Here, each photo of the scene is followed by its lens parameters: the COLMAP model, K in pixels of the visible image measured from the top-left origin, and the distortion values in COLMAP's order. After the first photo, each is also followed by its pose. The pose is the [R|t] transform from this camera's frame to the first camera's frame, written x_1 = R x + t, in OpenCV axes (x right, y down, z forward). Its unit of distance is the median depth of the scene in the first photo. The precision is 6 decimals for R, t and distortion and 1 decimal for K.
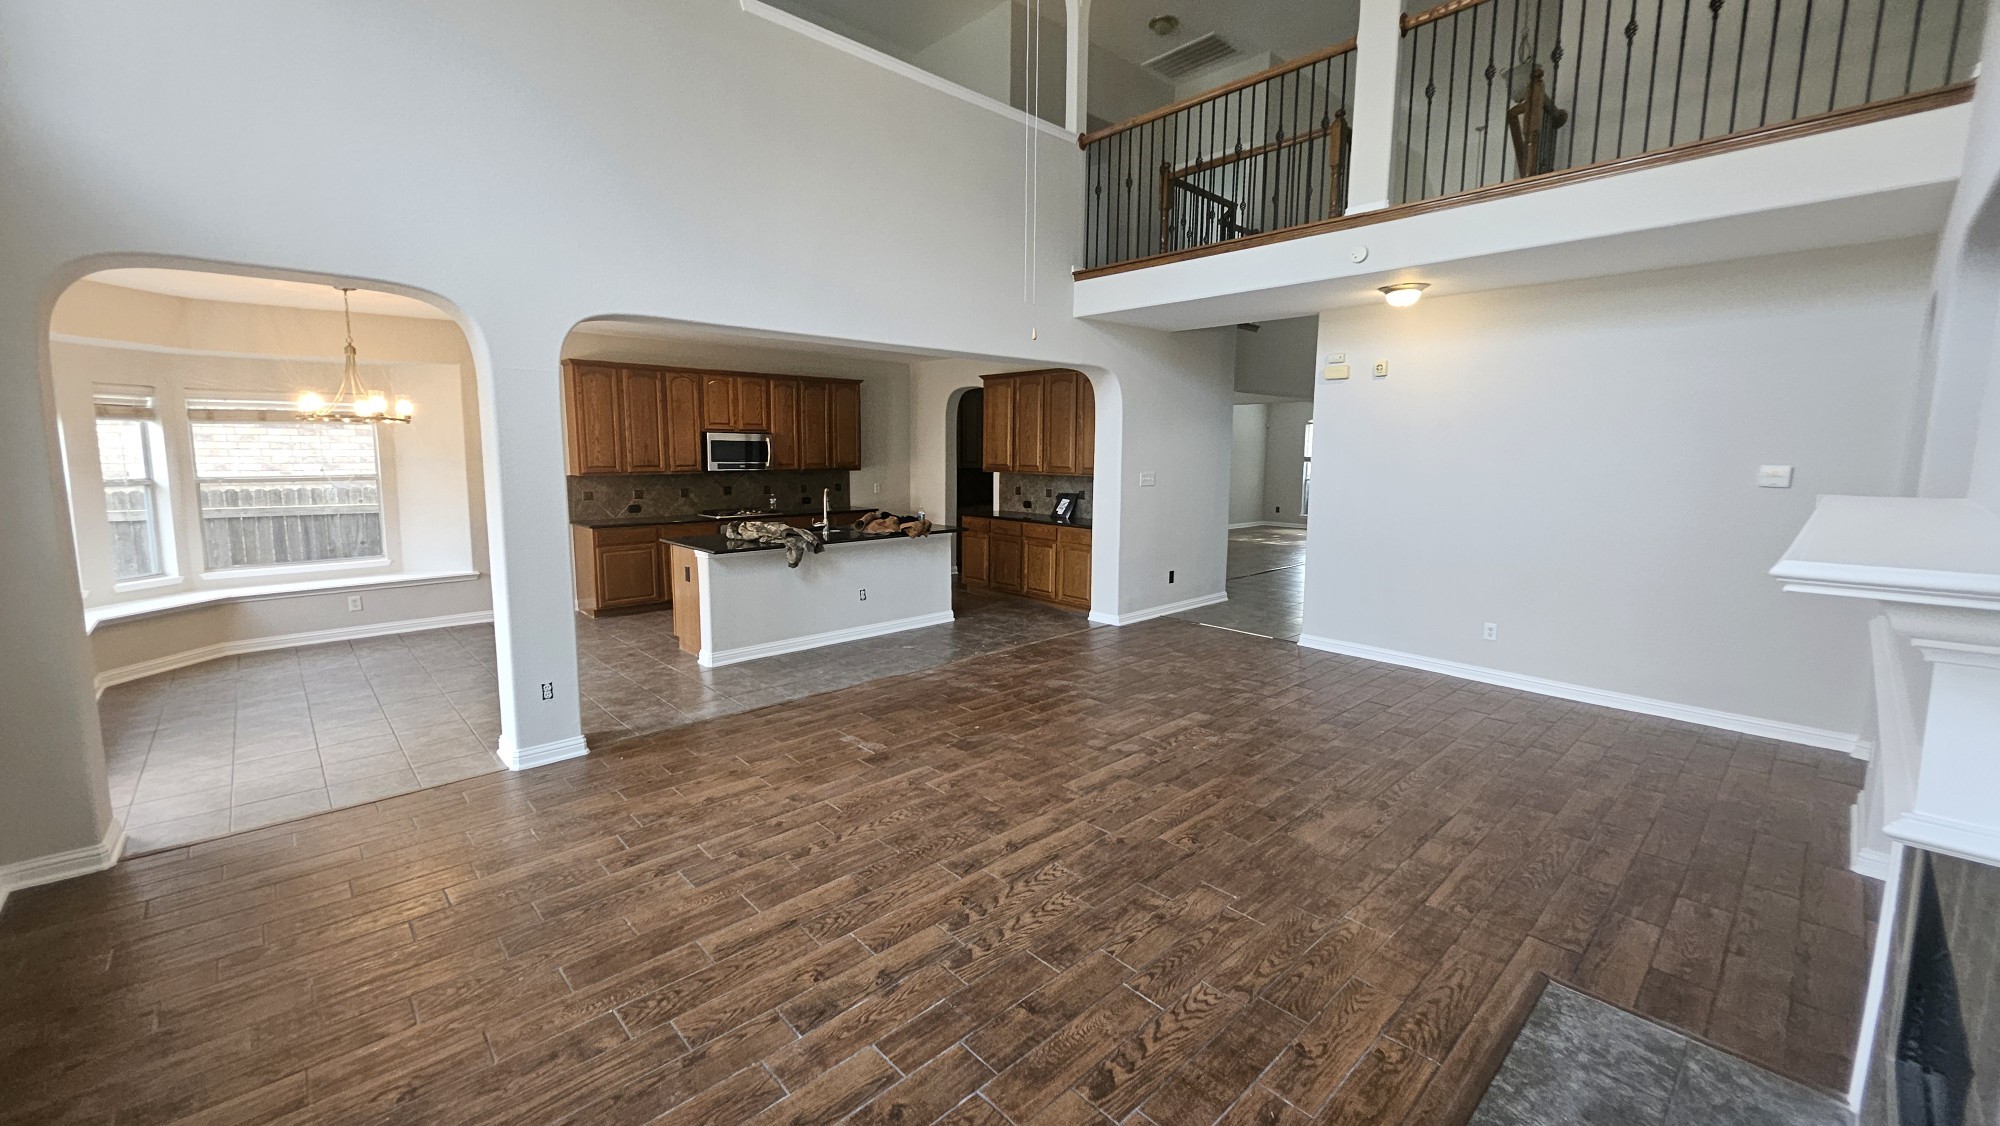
lens RADIAL K [[790.6, 0, 998.2], [0, 790.6, 544.0], [0, 0, 1]] dist [0.010922, -0.006405]
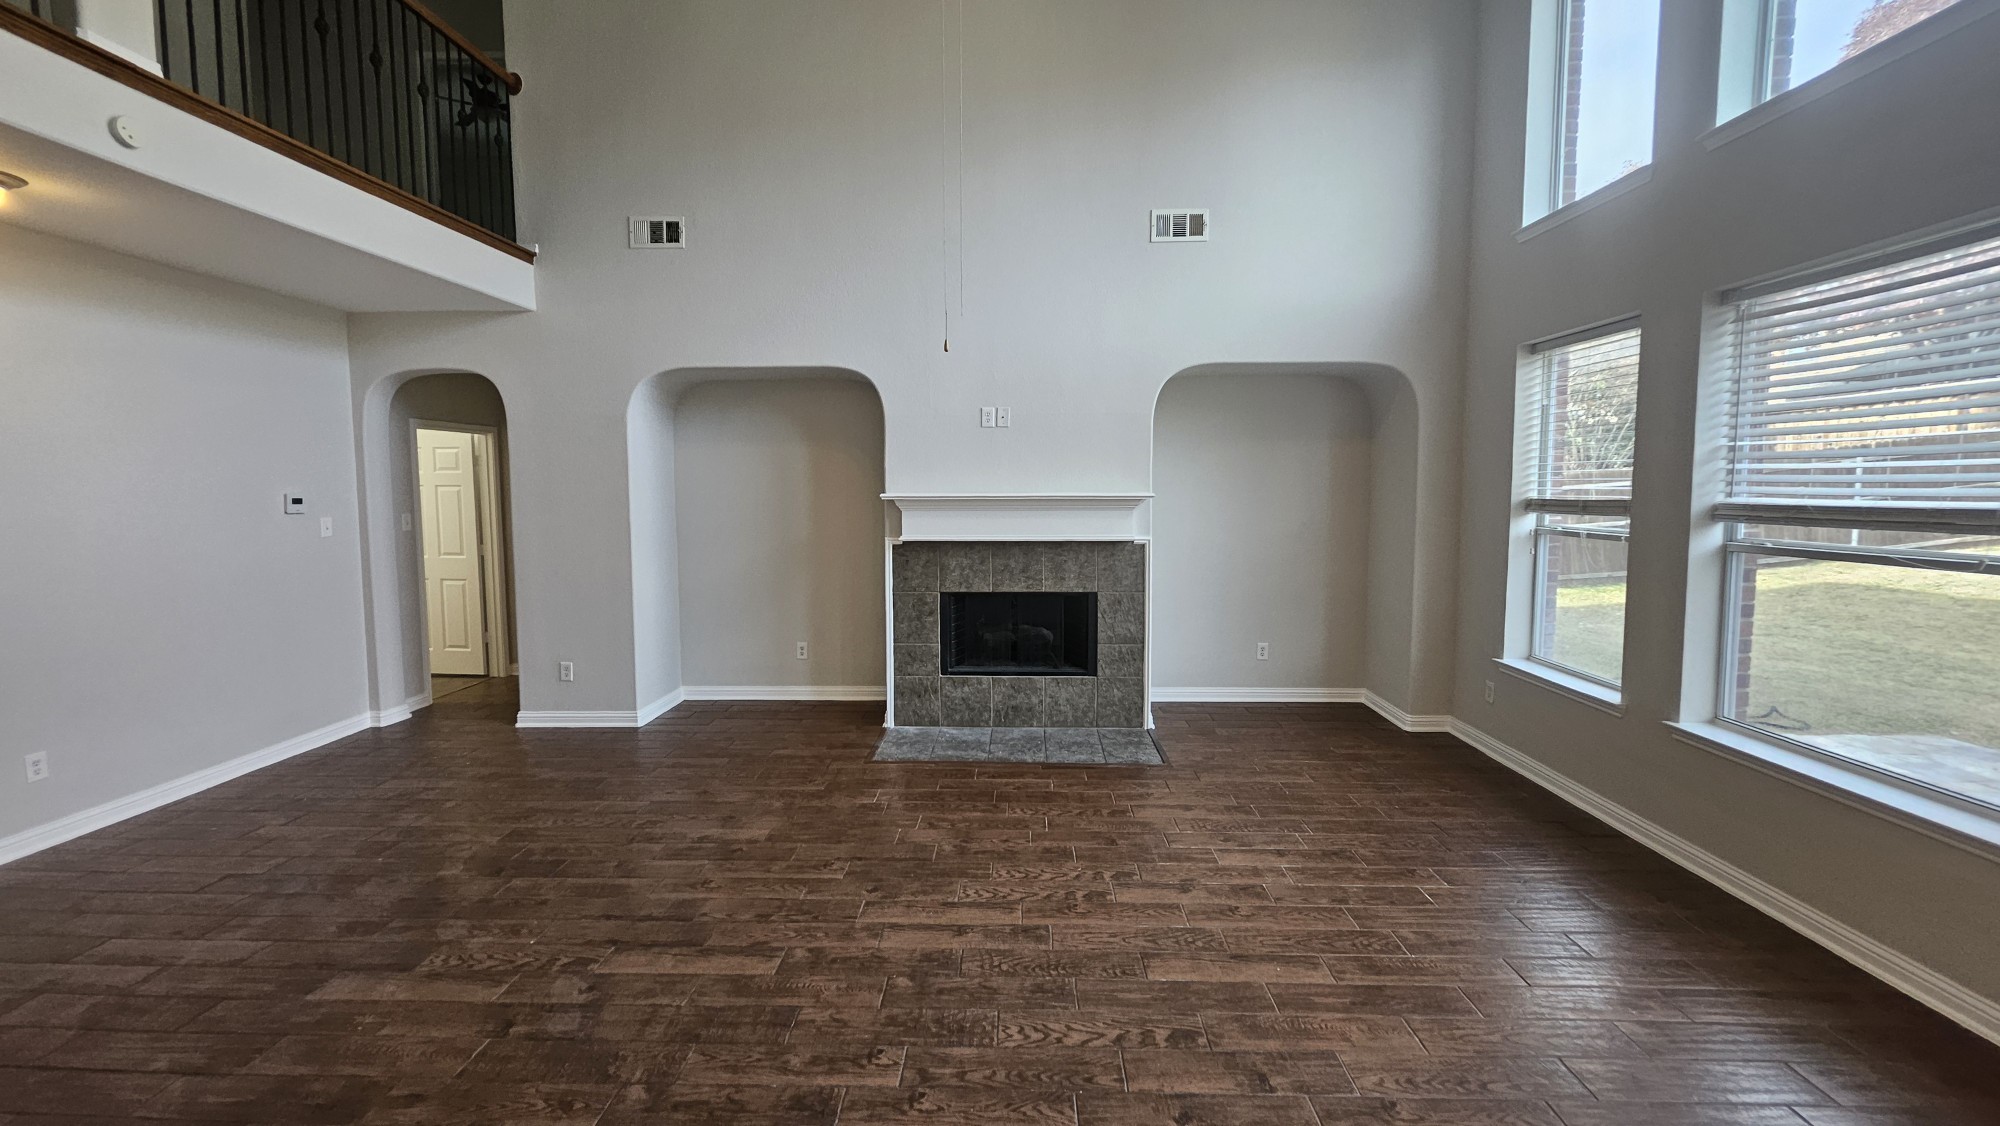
lens RADIAL K [[790.6, 0, 998.2], [0, 790.6, 544.0], [0, 0, 1]] dist [0.010922, -0.006405]
pose [[-0.709171, -0.054739, 0.702908, -0.316839], [0.088409, 0.982208, 0.165686, -0.090983], [-0.699471, 0.179643, -0.691714, 0.798121]]
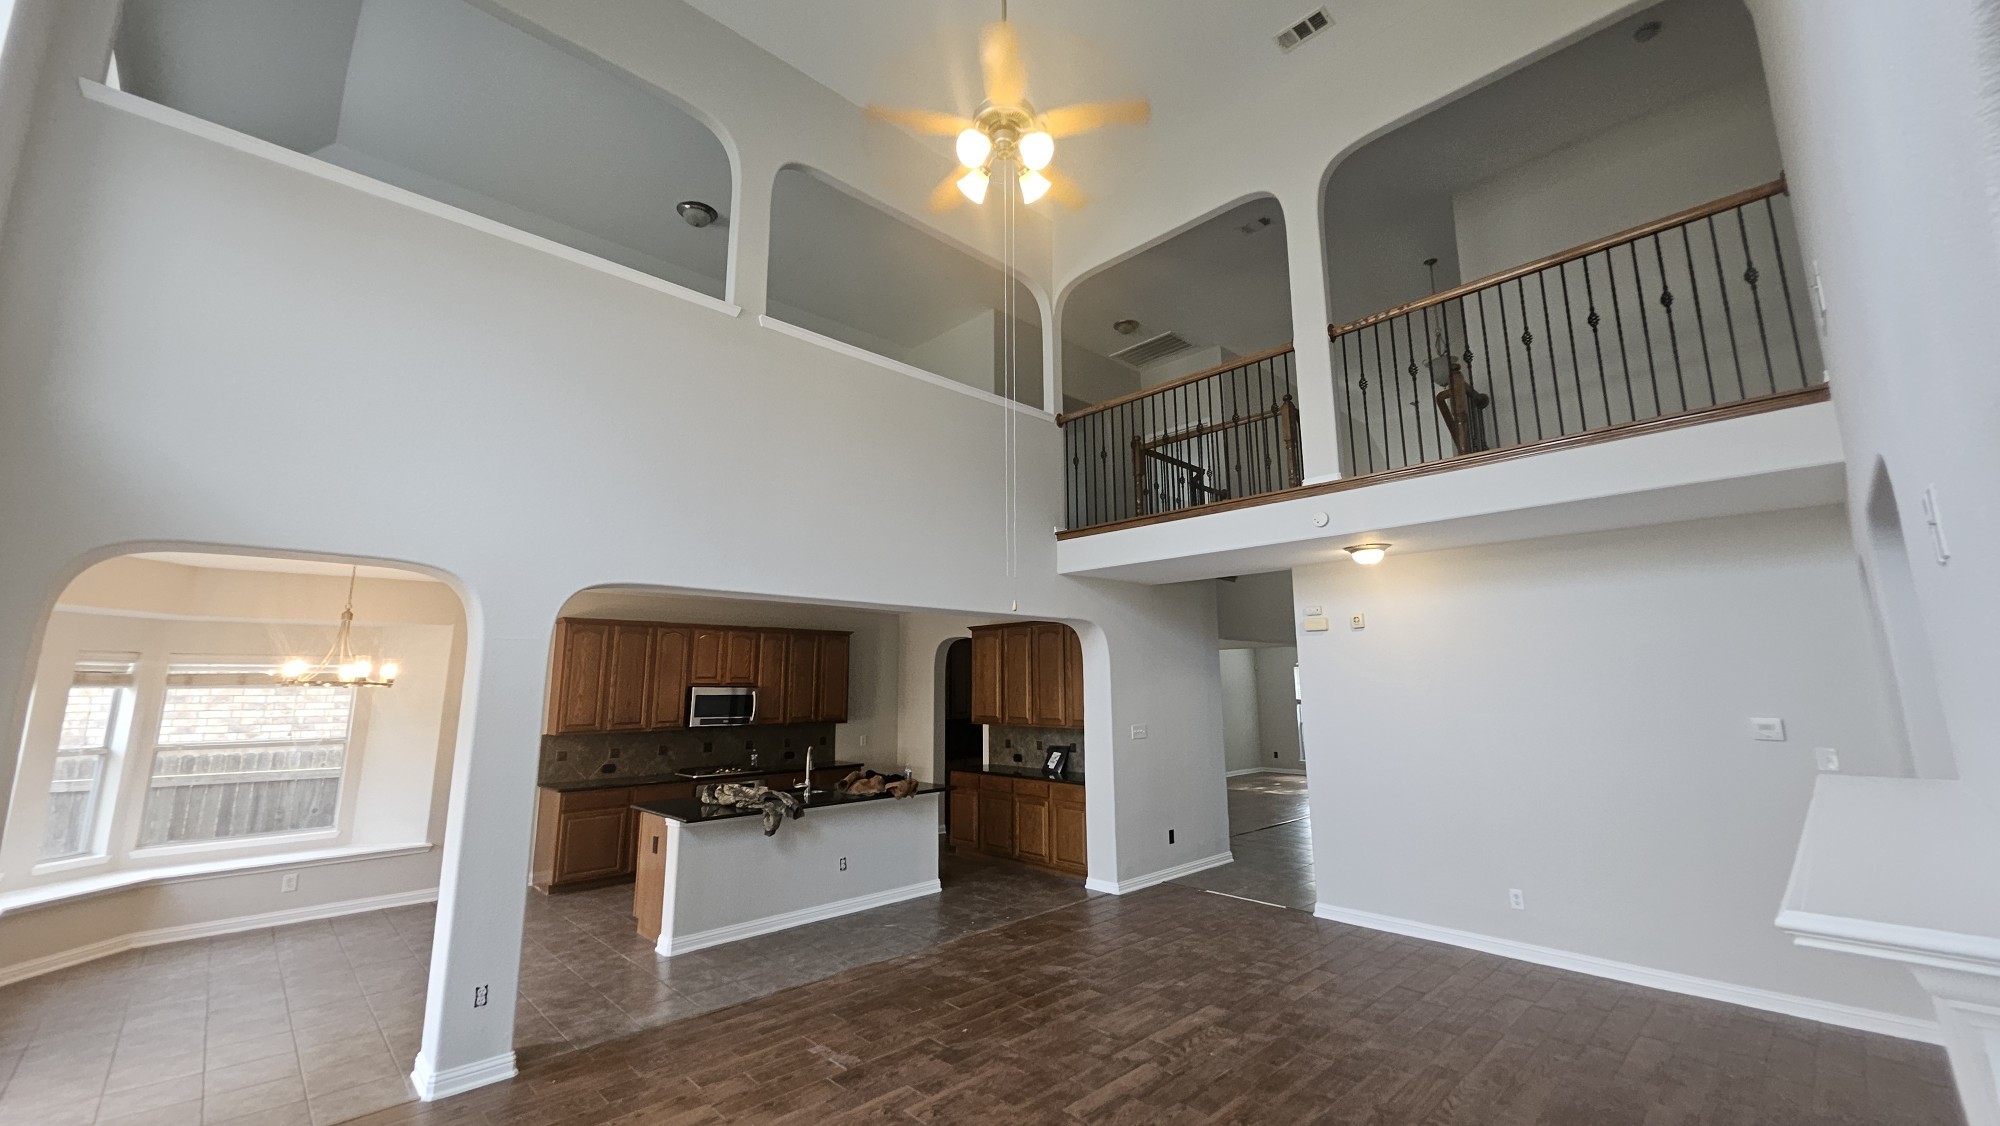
lens RADIAL K [[790.6, 0, 998.2], [0, 790.6, 544.0], [0, 0, 1]] dist [0.010922, -0.006405]
pose [[0.999839, -0.010480, 0.014562, 0.002742], [0.014351, 0.954259, -0.298635, -0.016658], [-0.010766, 0.298796, 0.954256, -0.005857]]
